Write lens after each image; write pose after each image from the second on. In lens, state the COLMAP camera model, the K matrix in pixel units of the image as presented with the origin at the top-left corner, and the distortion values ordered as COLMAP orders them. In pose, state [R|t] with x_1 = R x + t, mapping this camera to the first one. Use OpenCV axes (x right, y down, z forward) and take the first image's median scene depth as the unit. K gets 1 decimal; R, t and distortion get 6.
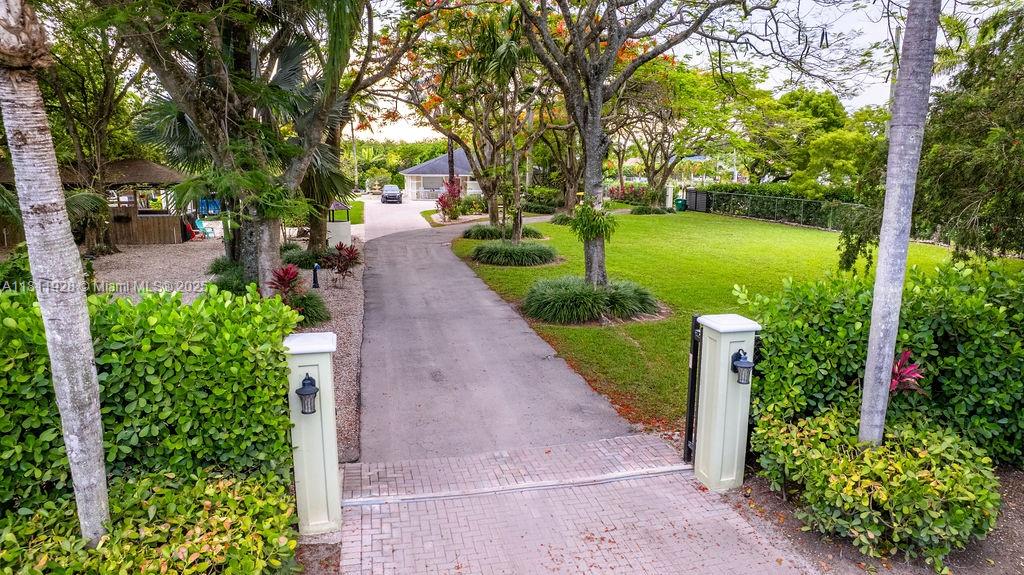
lens RADIAL K [[664.6, 0, 510.8], [0, 664.6, 288.2], [0, 0, 1]] dist [-0.064151, 0.069527]
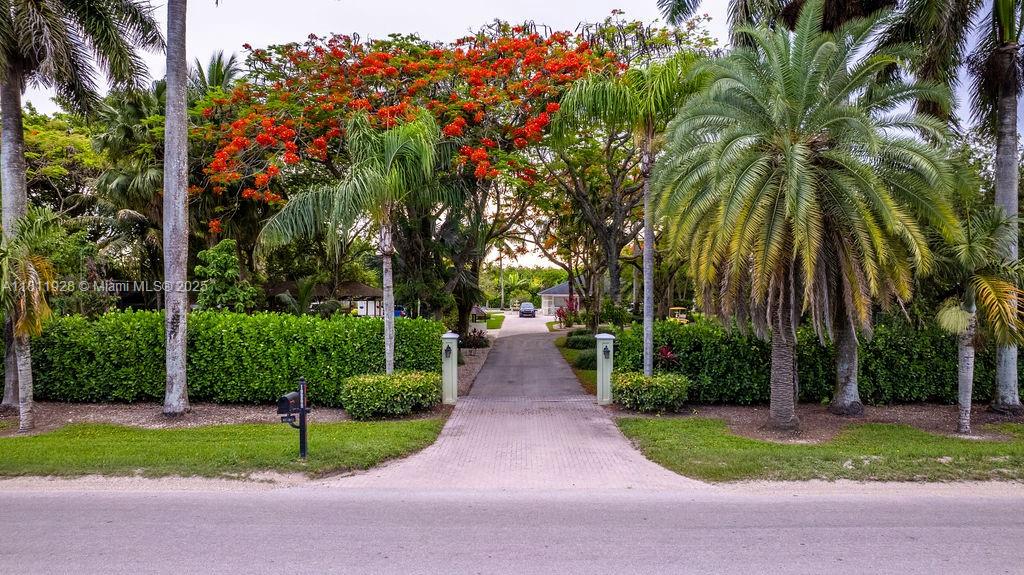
lens RADIAL K [[679.1, 0, 513.0], [0, 679.1, 278.0], [0, 0, 1]] dist [-0.042254, 0.002037]
pose [[0.974425, -0.006454, -0.224620, 0.424599], [-0.038815, 0.979728, -0.196534, 0.266376], [0.221334, 0.200226, 0.954422, -1.225732]]
